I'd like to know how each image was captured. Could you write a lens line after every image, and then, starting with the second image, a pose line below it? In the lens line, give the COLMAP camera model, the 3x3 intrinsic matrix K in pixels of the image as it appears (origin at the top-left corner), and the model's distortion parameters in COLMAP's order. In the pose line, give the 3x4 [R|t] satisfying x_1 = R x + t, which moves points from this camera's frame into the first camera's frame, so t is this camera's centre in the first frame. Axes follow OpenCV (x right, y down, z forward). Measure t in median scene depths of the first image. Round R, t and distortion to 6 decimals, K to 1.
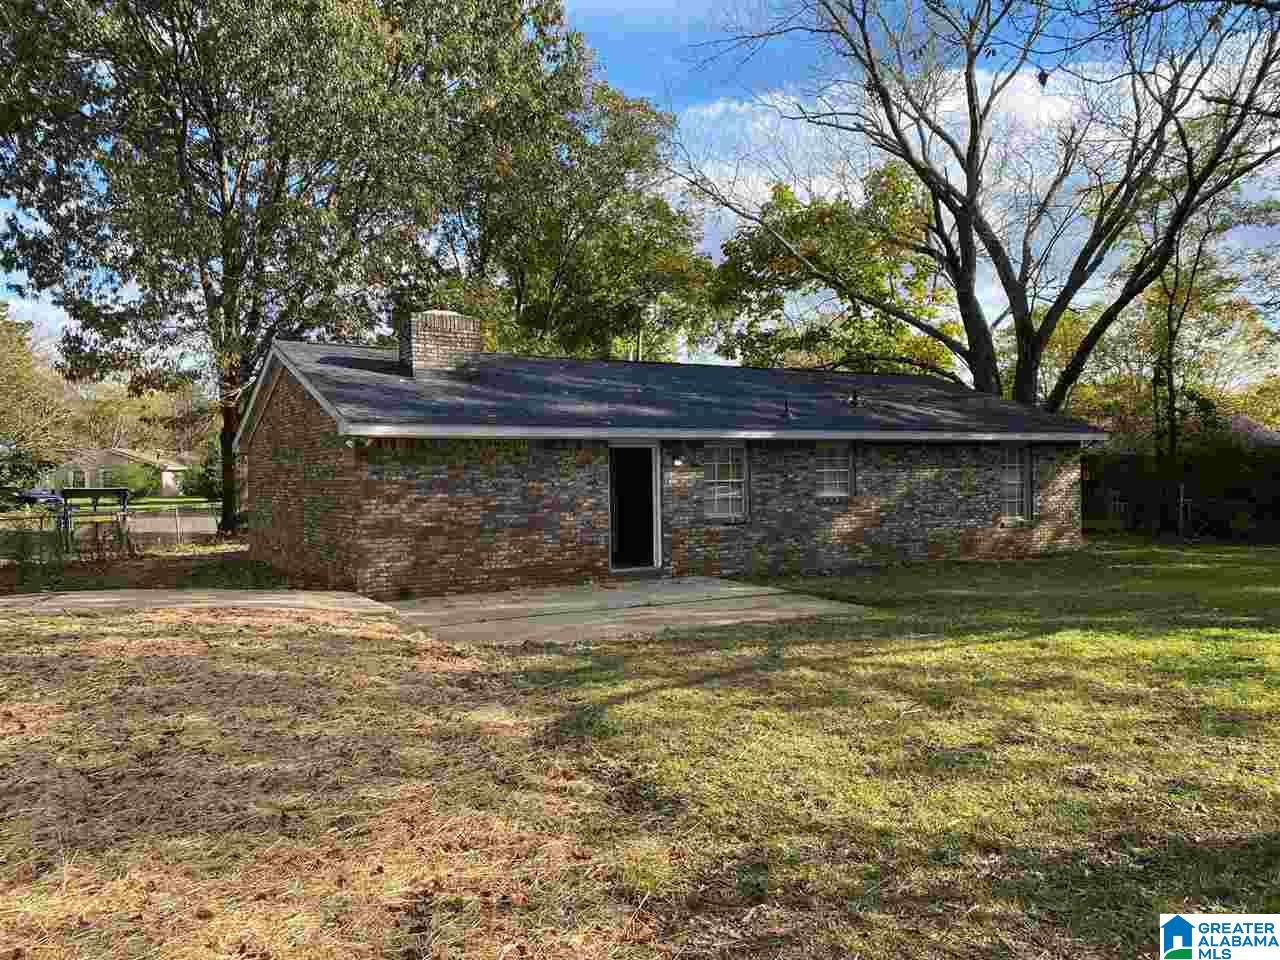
lens RADIAL K [[954.5, 0, 640.0], [0, 954.5, 480.0], [0, 0, 1]] dist [0.028455, -0.003169]
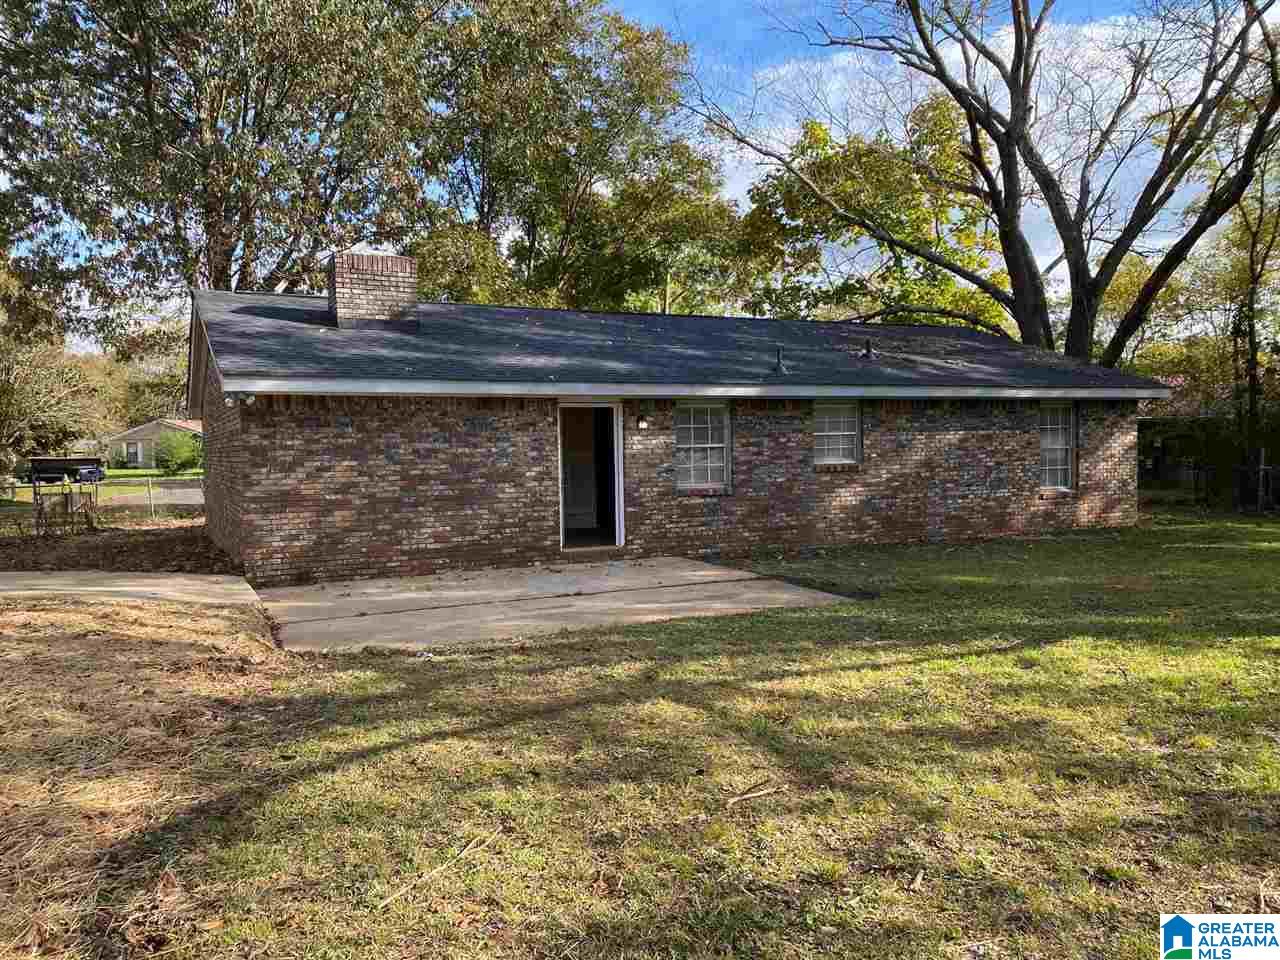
lens RADIAL K [[967.1, 0, 640.0], [0, 967.1, 480.0], [0, 0, 1]] dist [0.022316, 0.000503]
pose [[0.997997, -0.001844, -0.063236, 0.058788], [0.003799, 0.999518, 0.030820, 0.003101], [0.063148, -0.030999, 0.997523, 0.085518]]
